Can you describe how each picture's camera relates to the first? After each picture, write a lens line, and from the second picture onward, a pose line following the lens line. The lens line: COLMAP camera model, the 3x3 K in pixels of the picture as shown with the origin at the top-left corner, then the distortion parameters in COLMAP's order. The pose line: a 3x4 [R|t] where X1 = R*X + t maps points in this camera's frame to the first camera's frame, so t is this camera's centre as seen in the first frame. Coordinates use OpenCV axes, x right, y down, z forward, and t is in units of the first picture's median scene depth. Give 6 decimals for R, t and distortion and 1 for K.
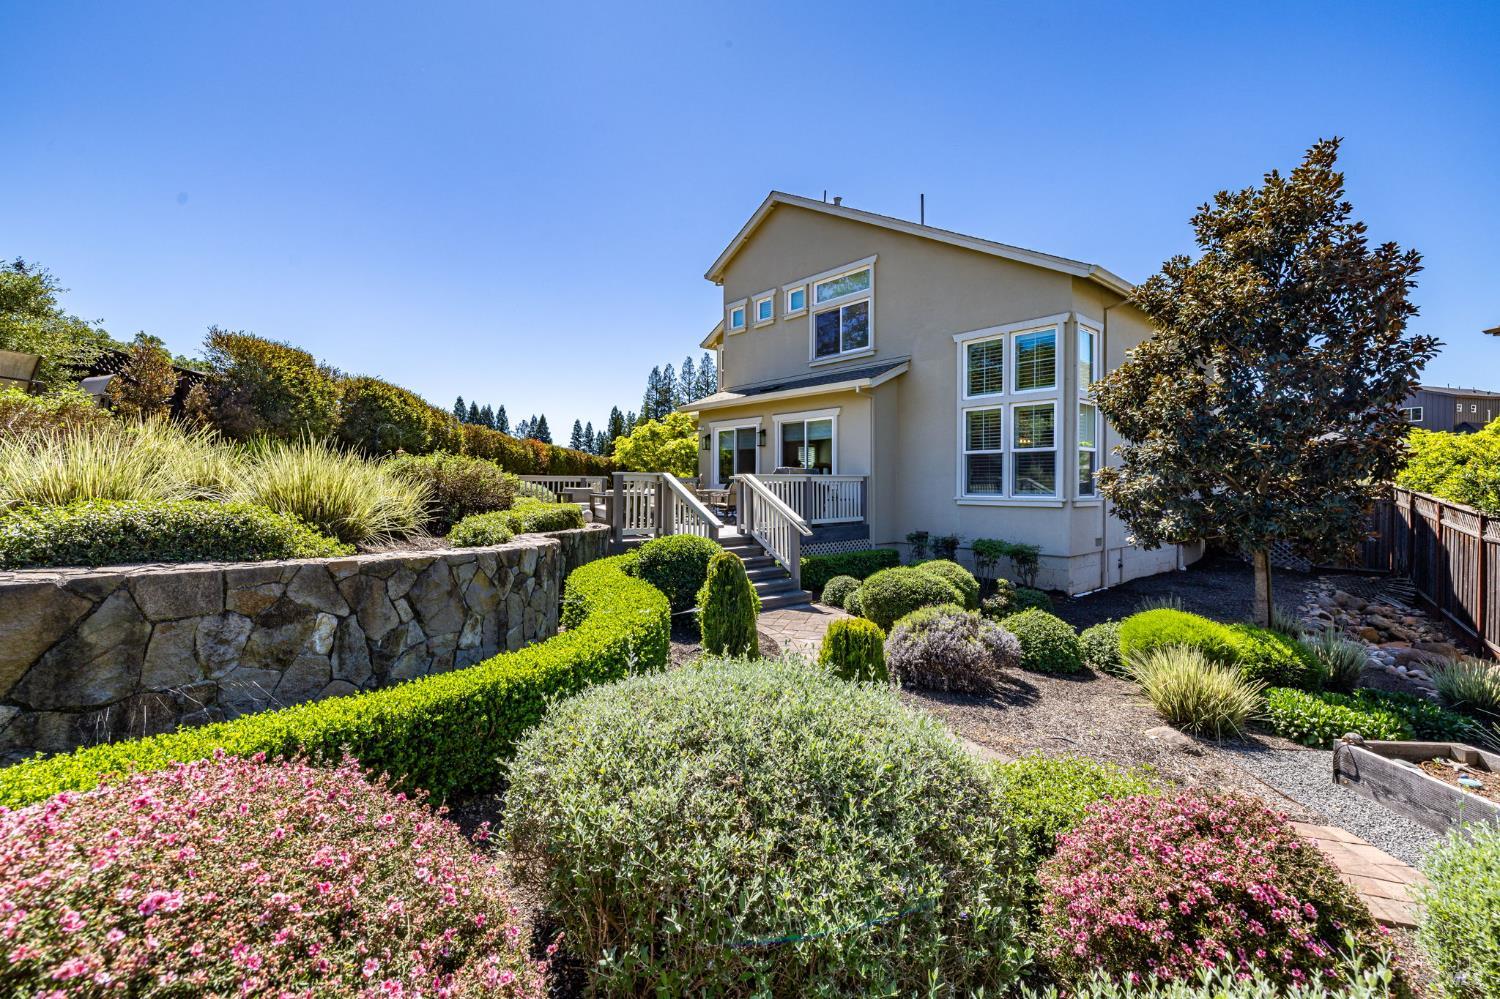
lens RADIAL K [[653.4, 0, 757.9], [0, 653.4, 483.9], [0, 0, 1]] dist [-0.001447, 0.000019]
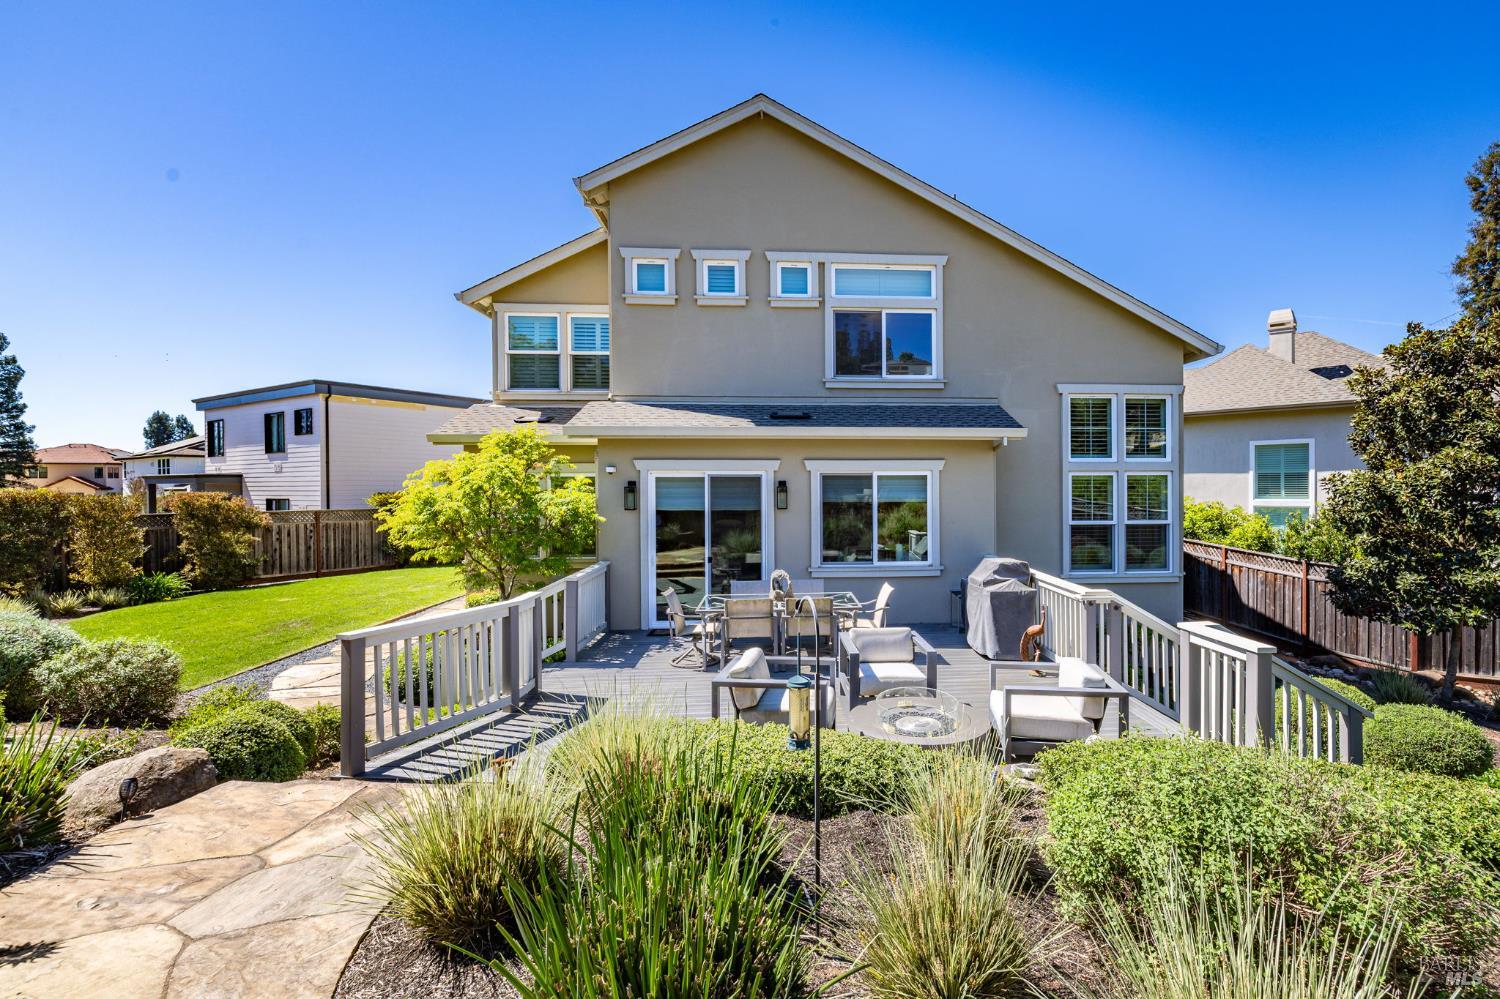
lens RADIAL K [[653.4, 0, 757.9], [0, 653.4, 483.9], [0, 0, 1]] dist [-0.001447, 0.000019]
pose [[0.600481, 0.007143, 0.799607, -0.494721], [0.002662, 0.999937, -0.010932, -0.075054], [-0.799635, 0.008693, 0.600424, 0.663708]]
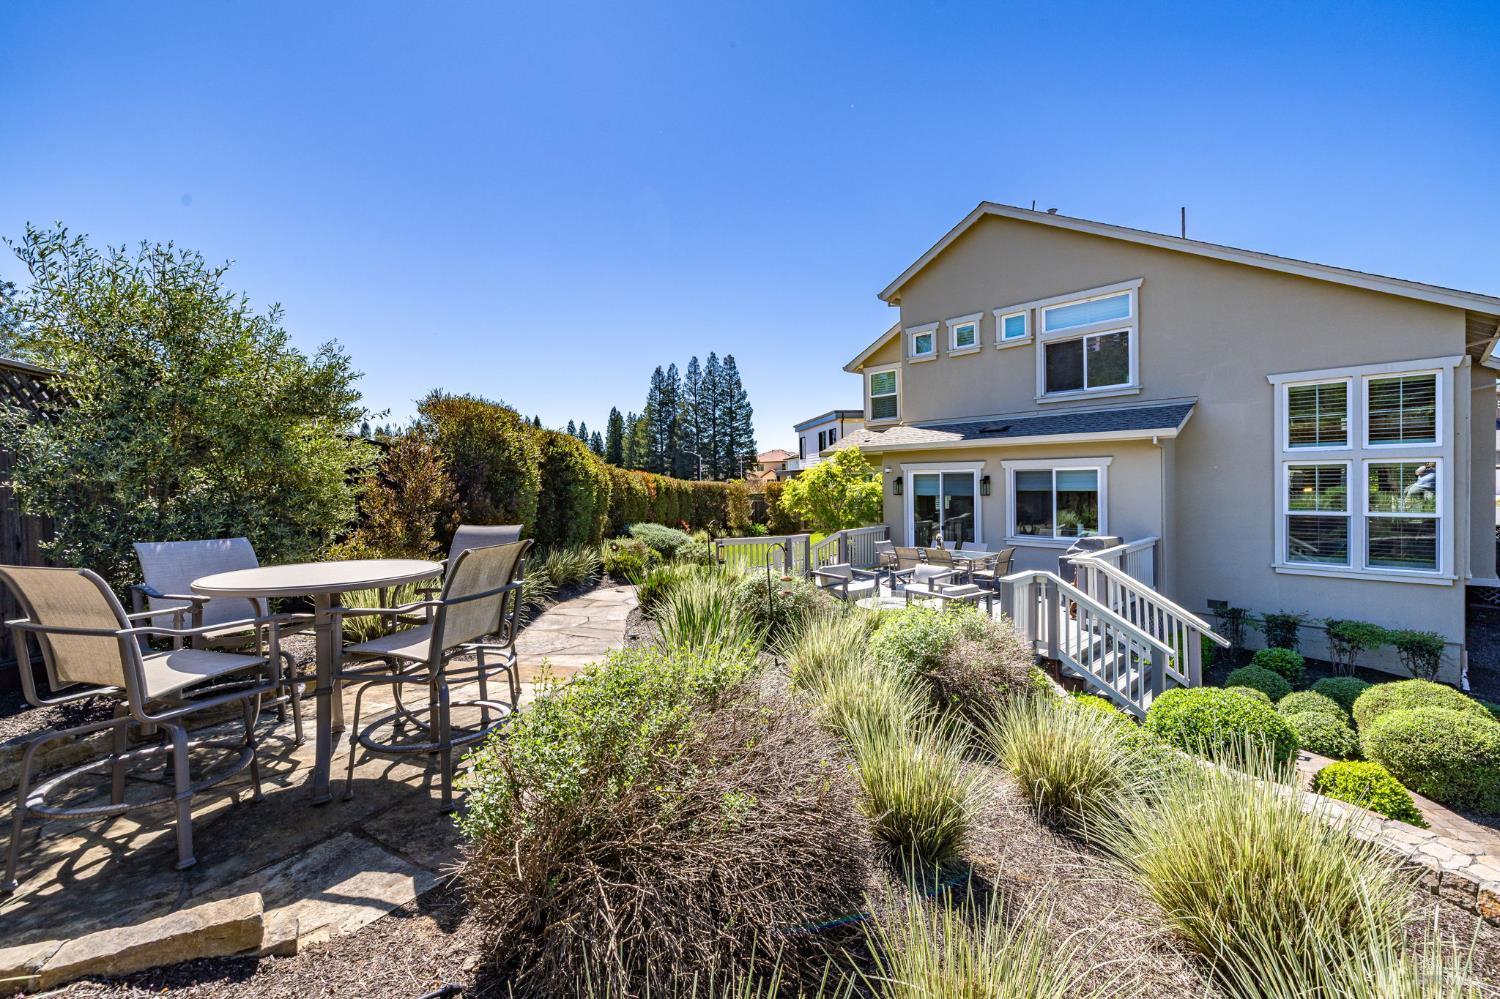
lens RADIAL K [[653.4, 0, 757.9], [0, 653.4, 483.9], [0, 0, 1]] dist [-0.001447, 0.000019]
pose [[0.999360, -0.018962, 0.030332, -0.326436], [0.018663, 0.999775, 0.010126, -0.088240], [-0.030517, -0.009553, 0.999489, 0.136396]]
